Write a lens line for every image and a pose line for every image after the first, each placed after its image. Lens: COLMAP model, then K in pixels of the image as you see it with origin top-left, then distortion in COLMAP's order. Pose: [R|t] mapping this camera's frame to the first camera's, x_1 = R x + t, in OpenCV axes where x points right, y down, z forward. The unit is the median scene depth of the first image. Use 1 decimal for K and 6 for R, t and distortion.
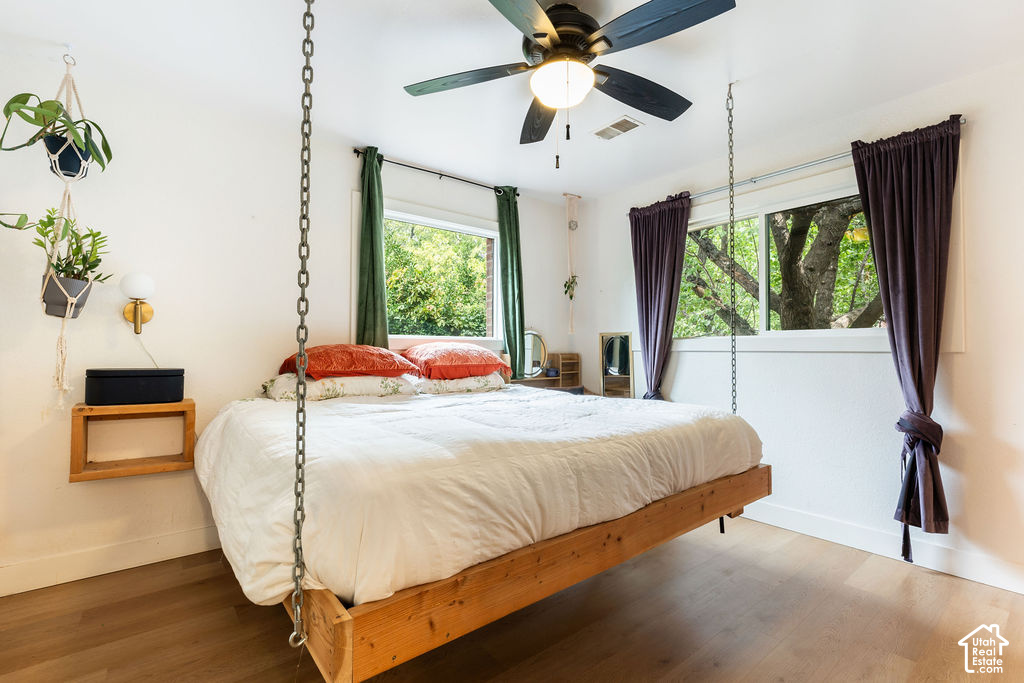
lens RADIAL K [[457.9, 0, 512.0], [0, 457.9, 341.5], [0, 0, 1]] dist [-0.001176, -0.000282]
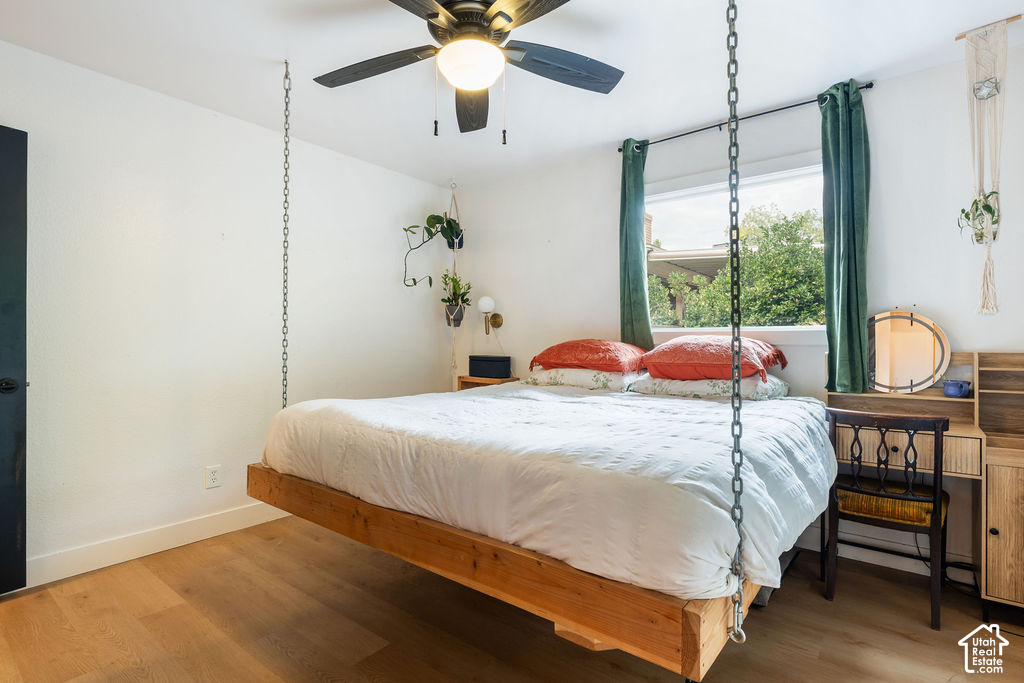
lens RADIAL K [[494.7, 0, 512.0], [0, 494.7, 341.5], [0, 0, 1]] dist [-0.009946, -0.000007]
pose [[0.234664, -0.003852, -0.972069, 0.755550], [0.016472, 0.999864, 0.000014, 0.008709], [0.971937, -0.016015, 0.234695, 0.561383]]
